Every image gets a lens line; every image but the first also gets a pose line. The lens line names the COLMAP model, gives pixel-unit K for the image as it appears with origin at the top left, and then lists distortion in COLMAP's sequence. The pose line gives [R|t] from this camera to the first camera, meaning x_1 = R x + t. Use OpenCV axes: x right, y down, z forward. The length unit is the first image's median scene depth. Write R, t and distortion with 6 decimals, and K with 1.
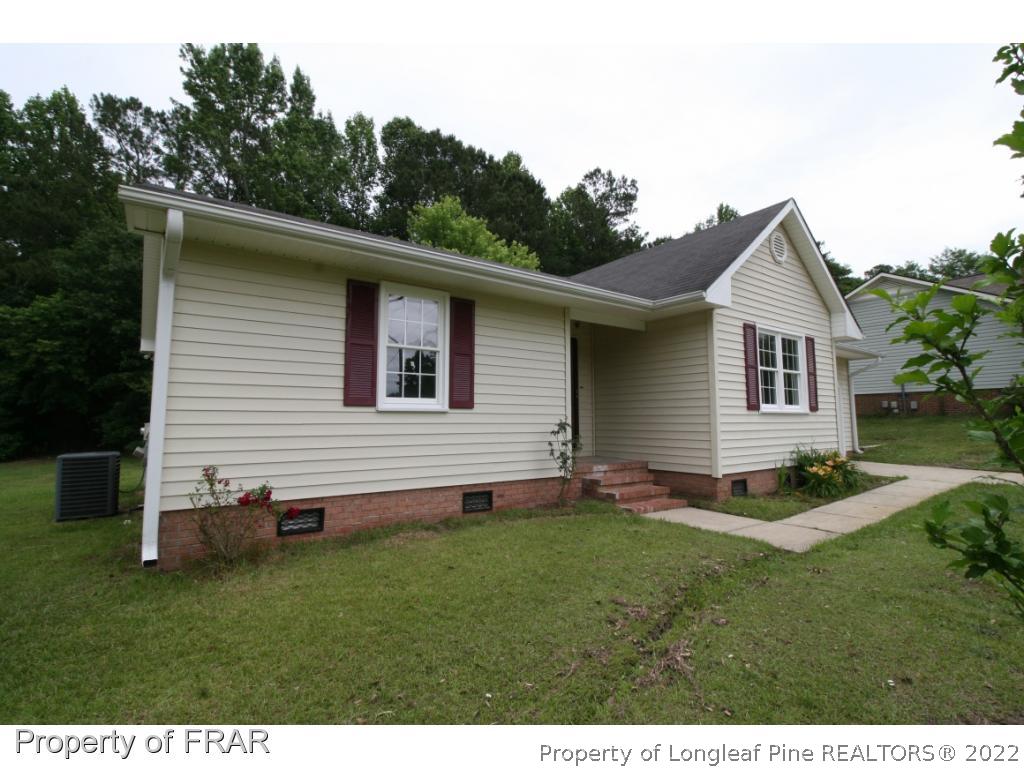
lens RADIAL K [[496.3, 0, 514.9], [0, 496.3, 379.9], [0, 0, 1]] dist [0.003294, -0.012921]
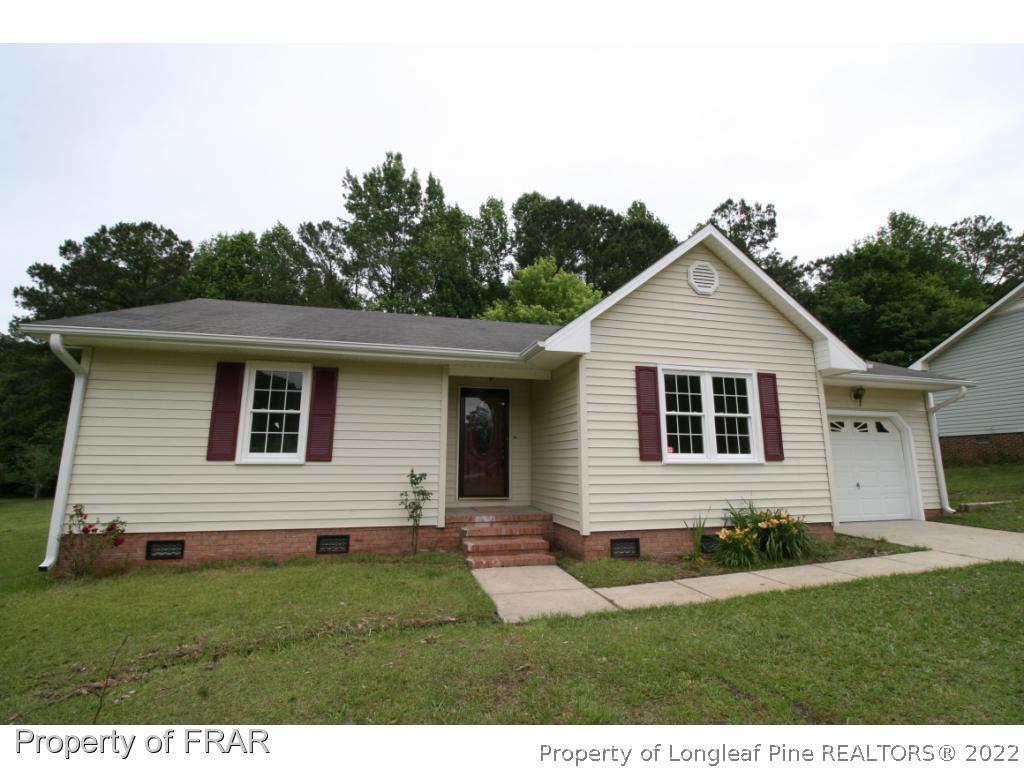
lens RADIAL K [[475.8, 0, 513.0], [0, 475.8, 380.4], [0, 0, 1]] dist [-0.001303, -0.011872]
pose [[0.928128, -0.061787, -0.367098, 0.572202], [0.028595, 0.995049, -0.095182, -0.009564], [0.371162, 0.077844, 0.925299, 0.092939]]
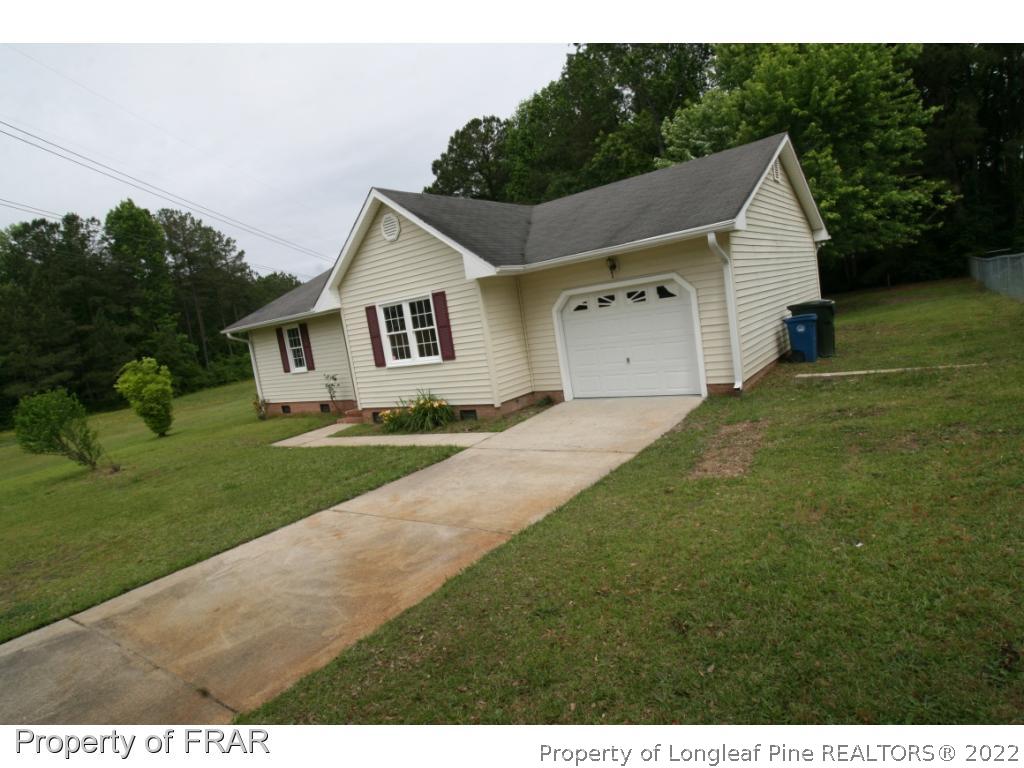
lens RADIAL K [[558.0, 0, 515.9], [0, 558.0, 379.9], [0, 0, 1]] dist [0.008148, -0.000226]
pose [[0.292970, 0.072670, -0.953356, 2.123376], [0.229749, 0.962542, 0.143973, -0.044819], [0.928108, -0.261212, 0.265300, 0.919910]]
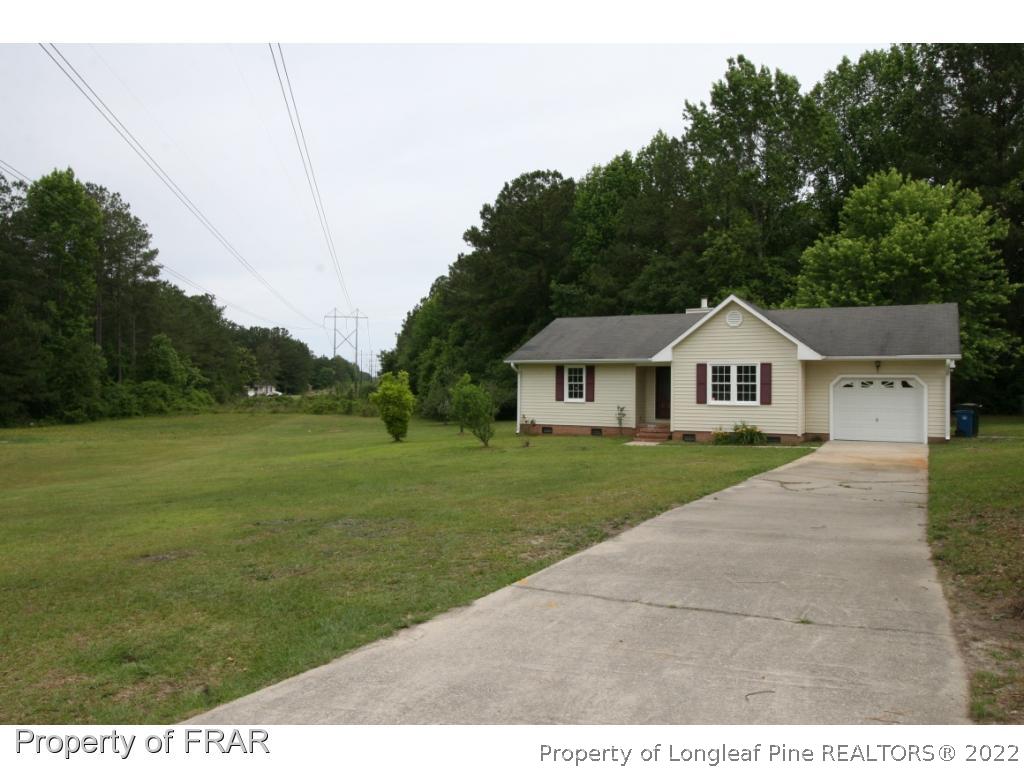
lens RADIAL K [[816.8, 0, 510.0], [0, 816.8, 381.7], [0, 0, 1]] dist [0.033900, 0.002434]
pose [[0.440901, 0.000387, -0.897556, 3.315846], [0.068969, 0.997029, 0.034309, -0.215064], [0.894902, -0.077030, 0.439564, -1.314819]]
